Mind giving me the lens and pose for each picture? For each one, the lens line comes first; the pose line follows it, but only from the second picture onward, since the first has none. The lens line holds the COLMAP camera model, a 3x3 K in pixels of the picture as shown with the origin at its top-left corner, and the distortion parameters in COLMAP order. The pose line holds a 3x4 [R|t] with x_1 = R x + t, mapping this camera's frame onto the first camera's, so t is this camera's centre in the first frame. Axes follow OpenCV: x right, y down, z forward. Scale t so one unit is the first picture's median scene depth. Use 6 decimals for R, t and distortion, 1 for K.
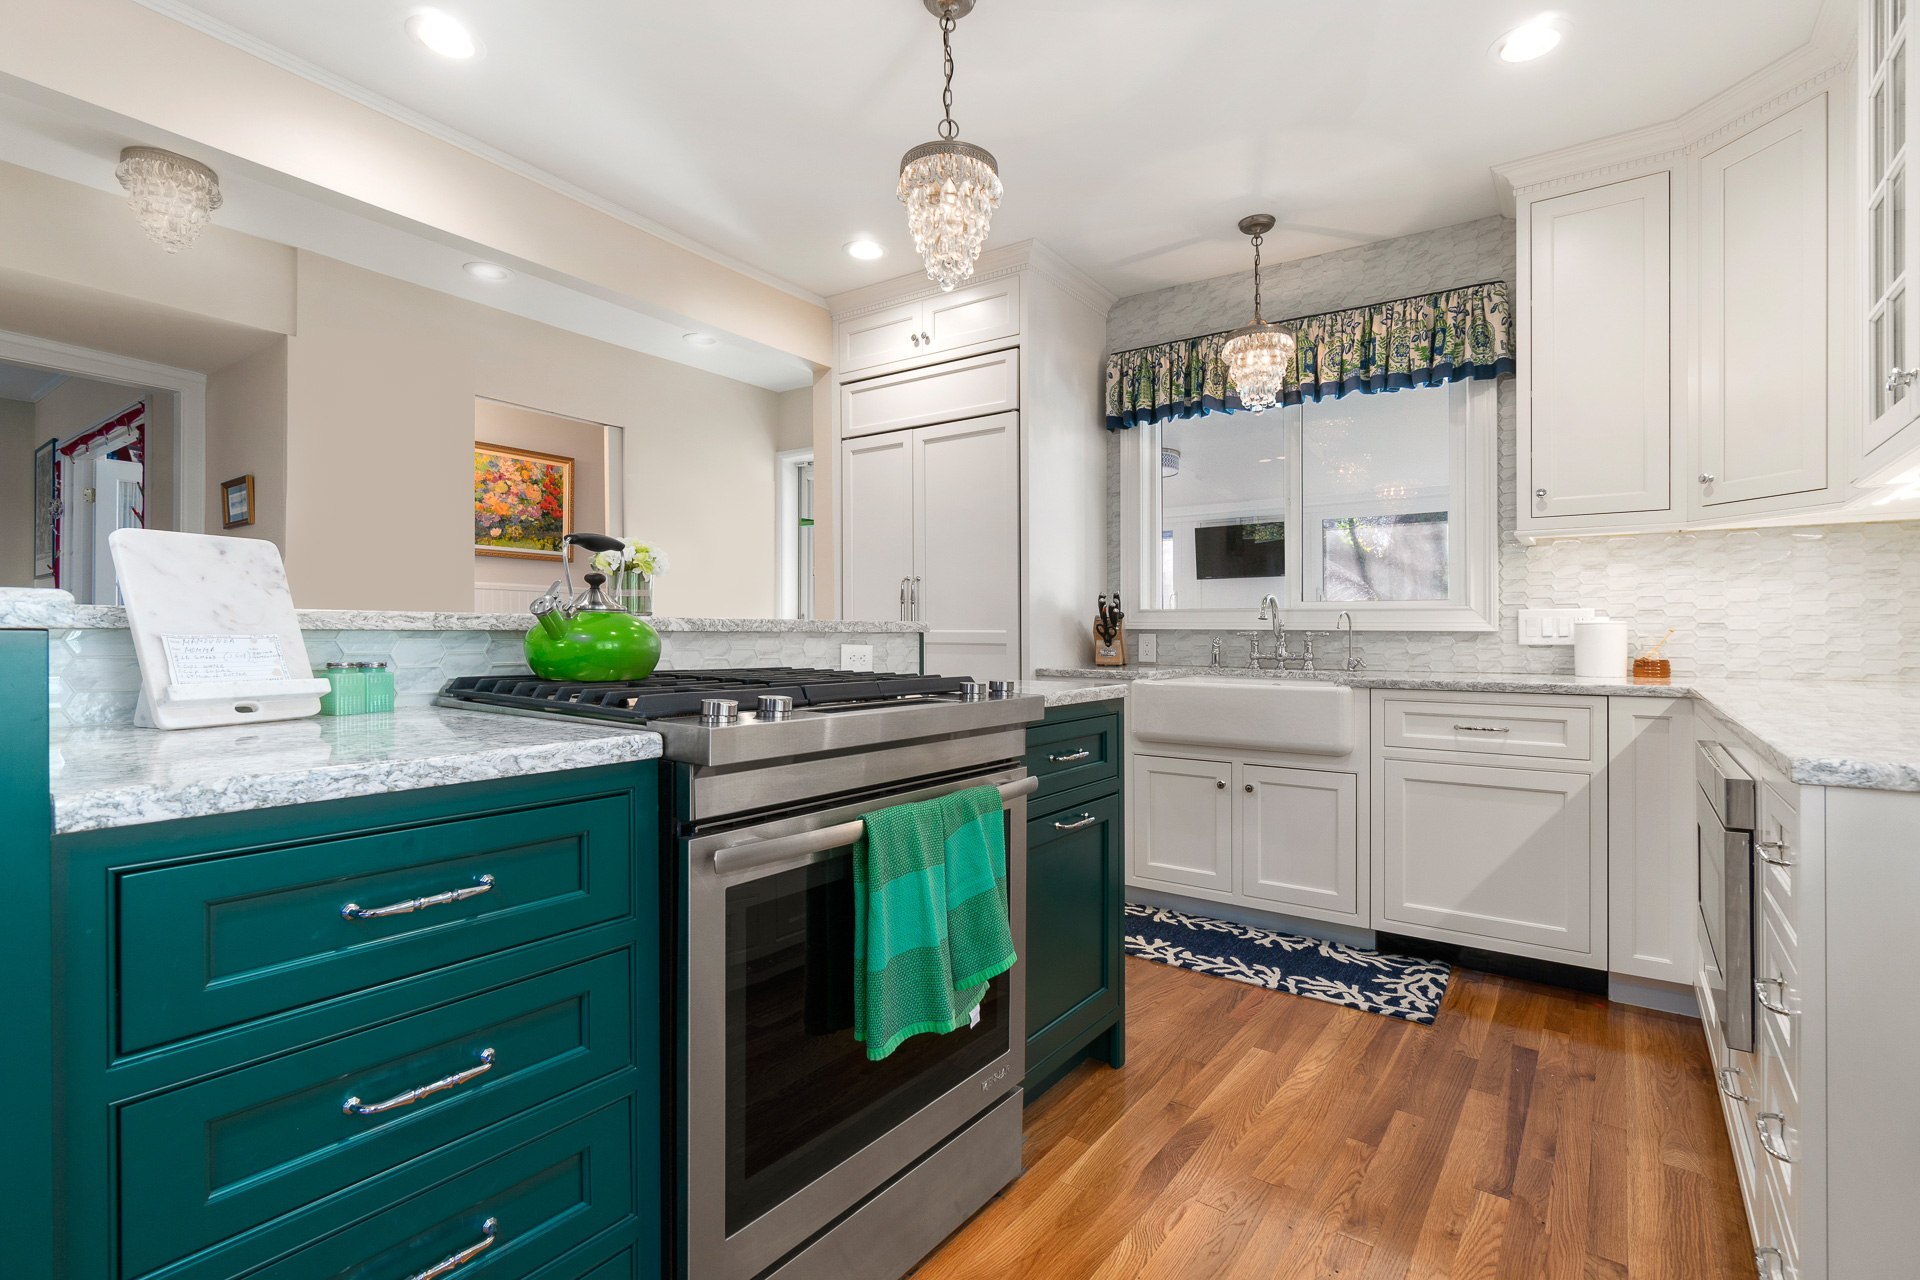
lens RADIAL K [[918.2, 0, 945.4], [0, 918.2, 637.7], [0, 0, 1]] dist [0.002628, -0.001005]
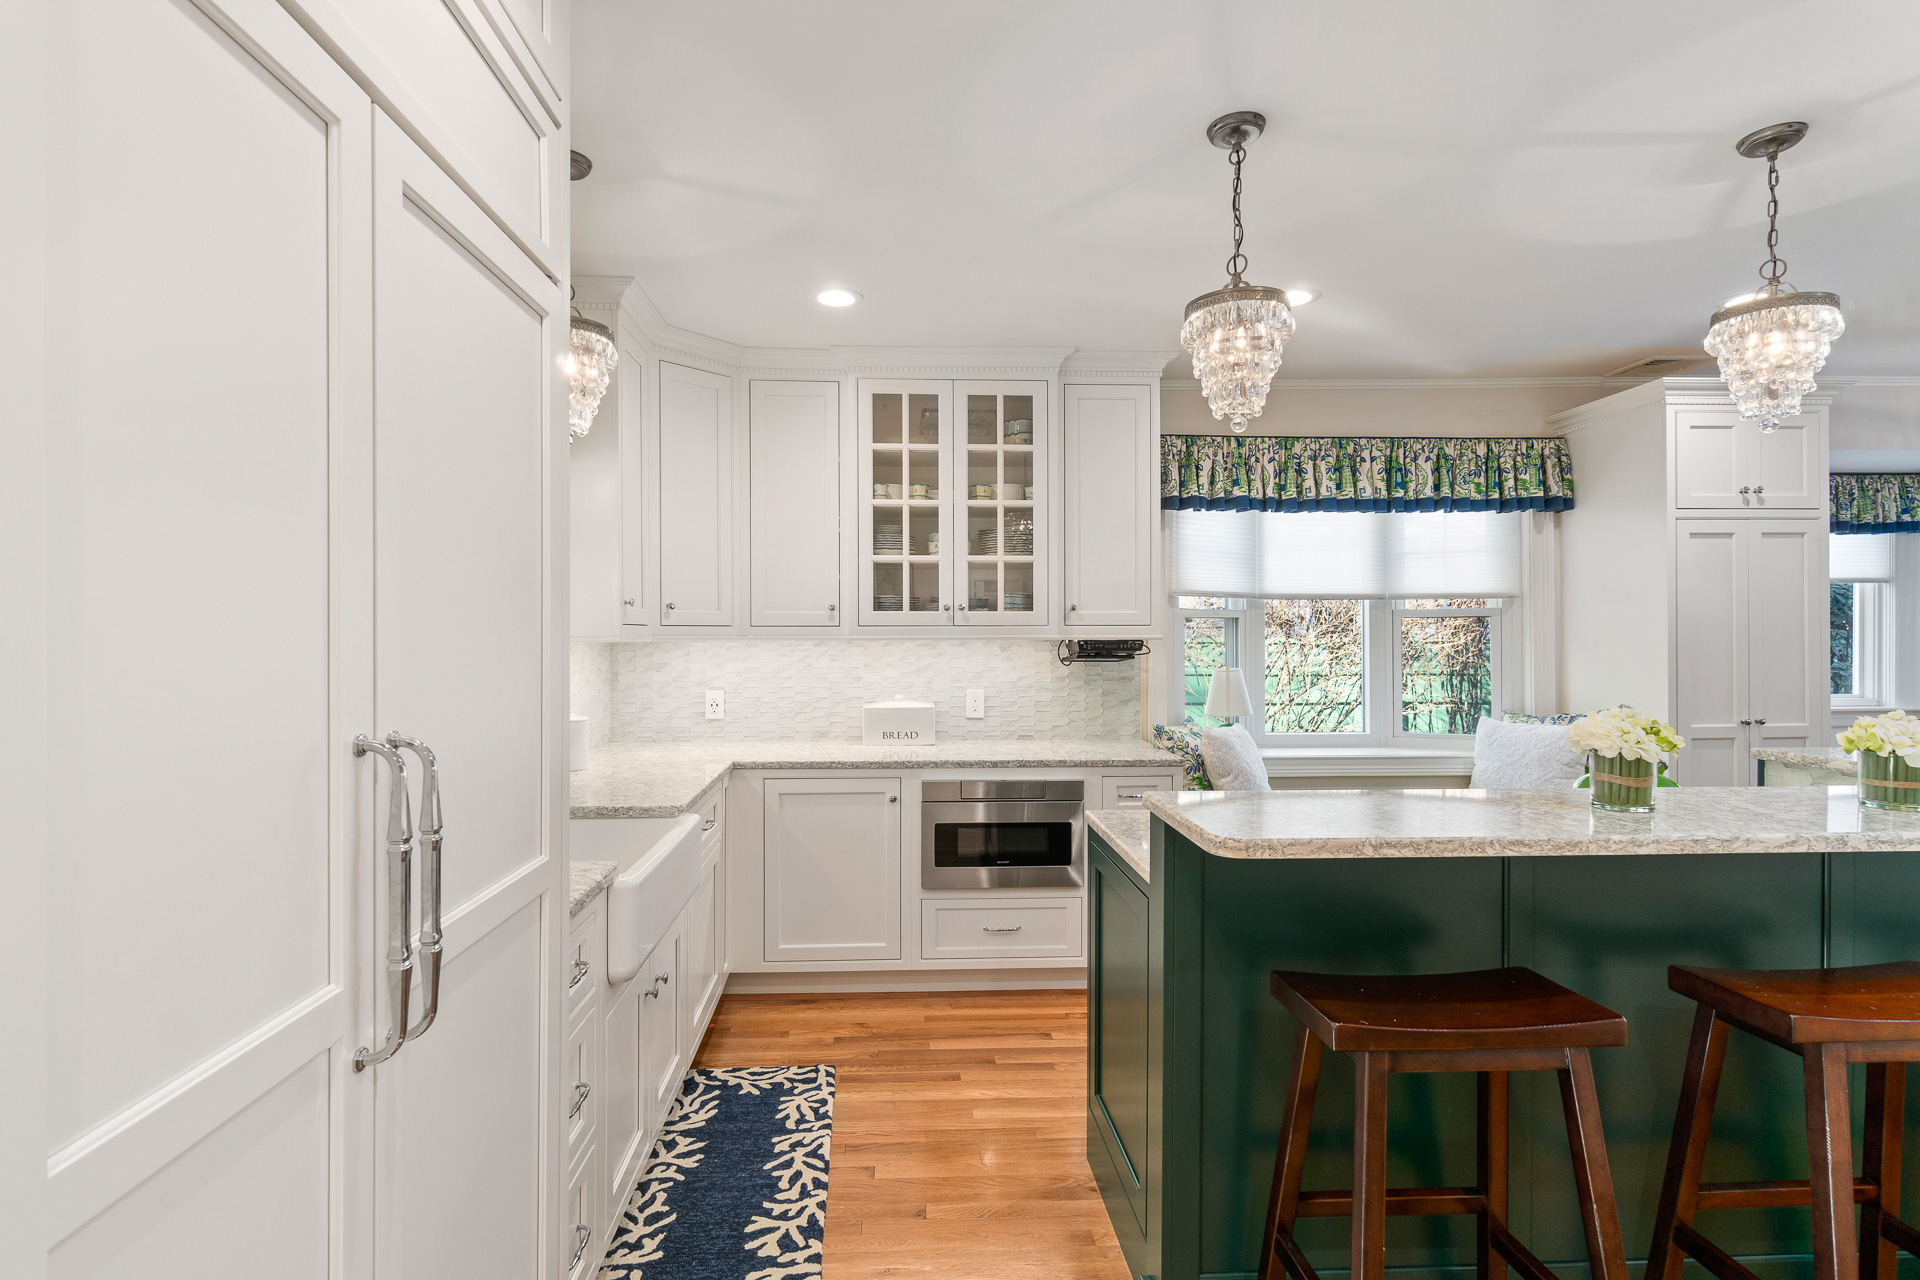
lens RADIAL K [[918.2, 0, 954.4], [0, 918.2, 646.5], [0, 0, 1]] dist [0.002628, -0.001005]
pose [[-0.654196, -0.008136, 0.756281, -0.356501], [-0.005102, 0.999967, 0.006345, -0.100350], [-0.756308, 0.000292, -0.654216, 1.258976]]
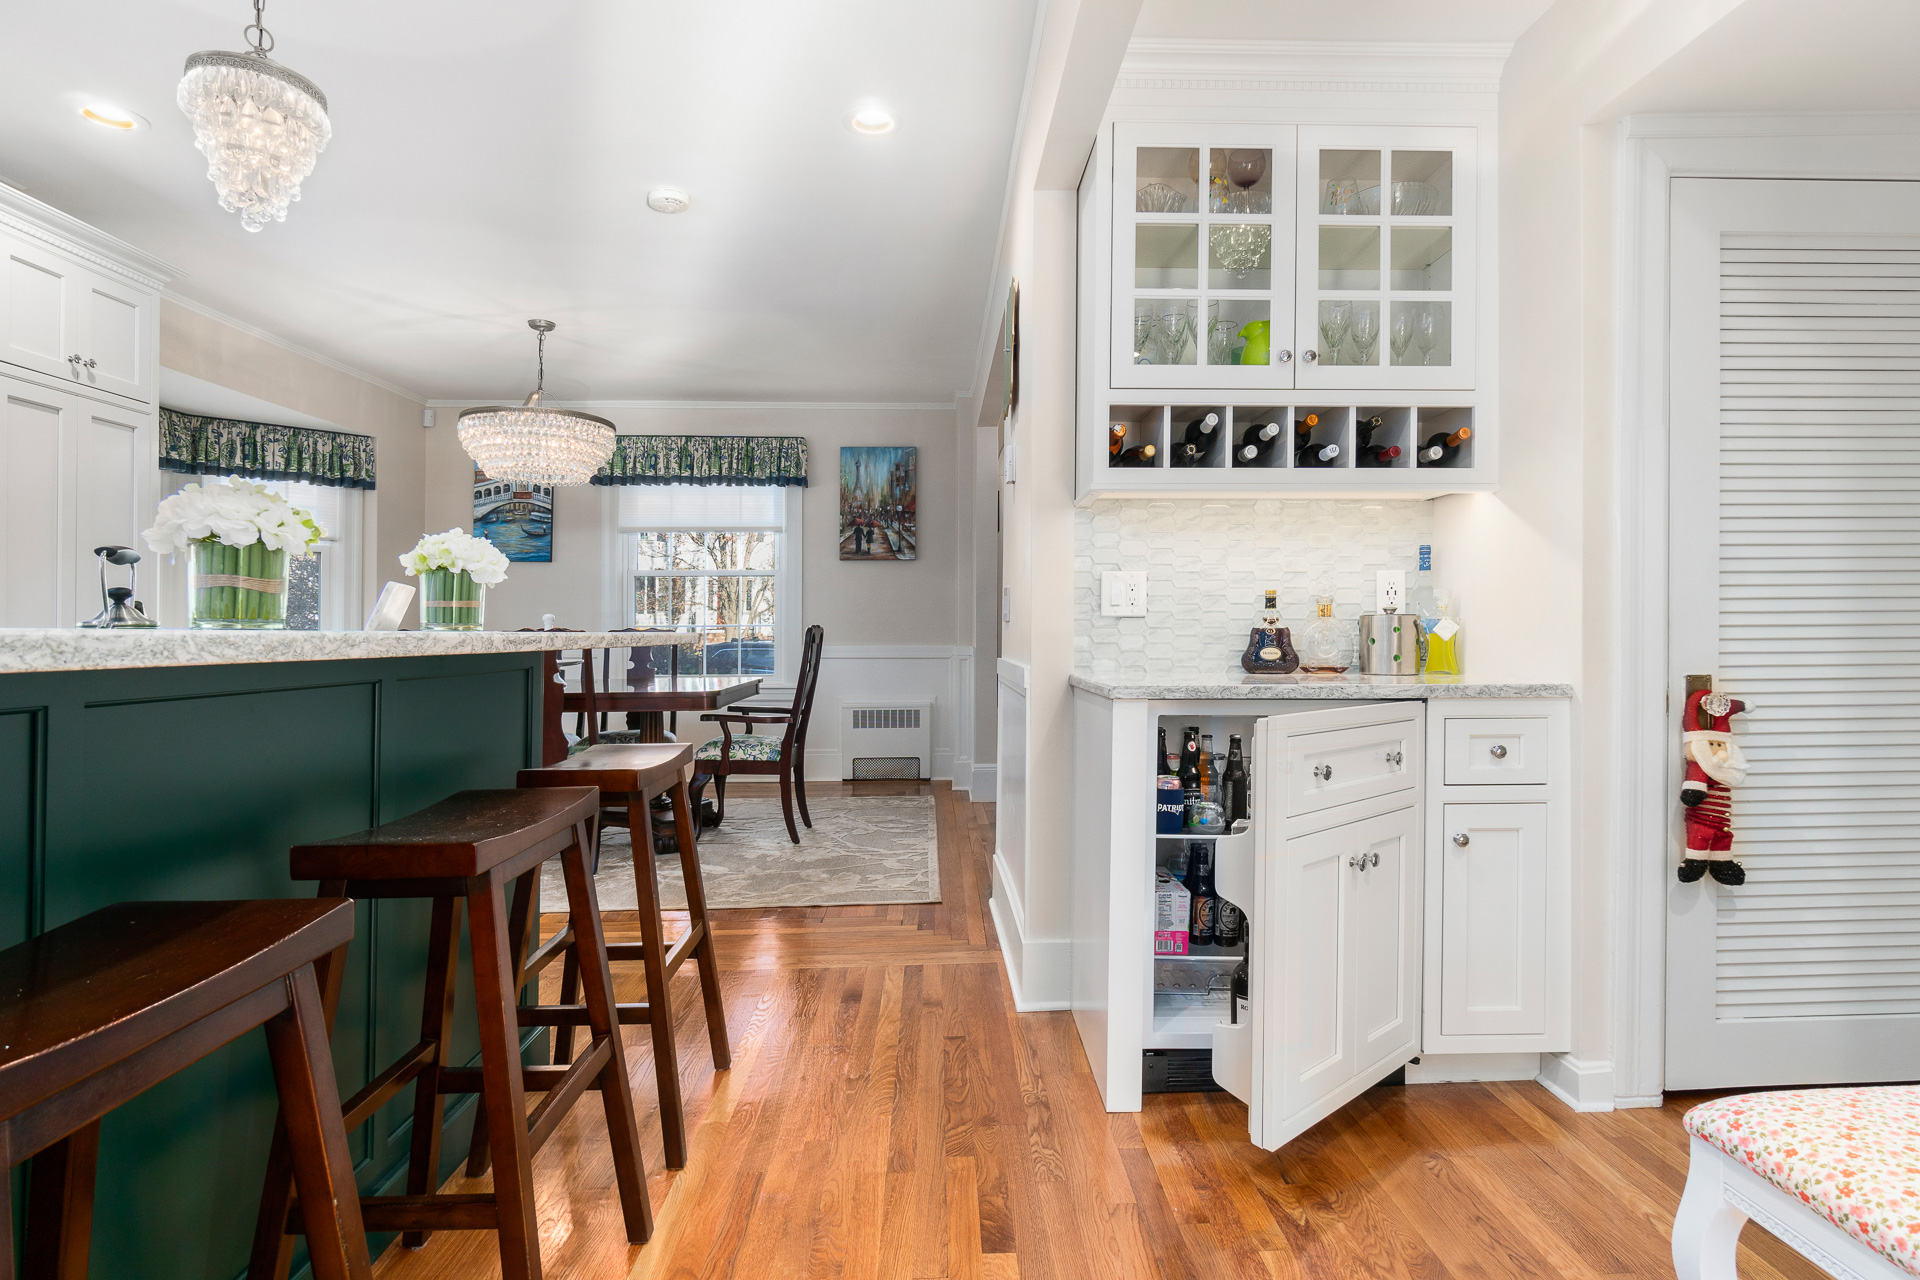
lens RADIAL K [[1000.7, 0, 960.5], [0, 1000.7, 625.8], [0, 0, 1]] dist [-0.012482, 0.005062]
pose [[-0.770532, -0.015100, -0.637222, -0.193888], [-0.003551, 0.999806, -0.019399, -0.010285], [0.637391, -0.012685, -0.770436, 1.112721]]
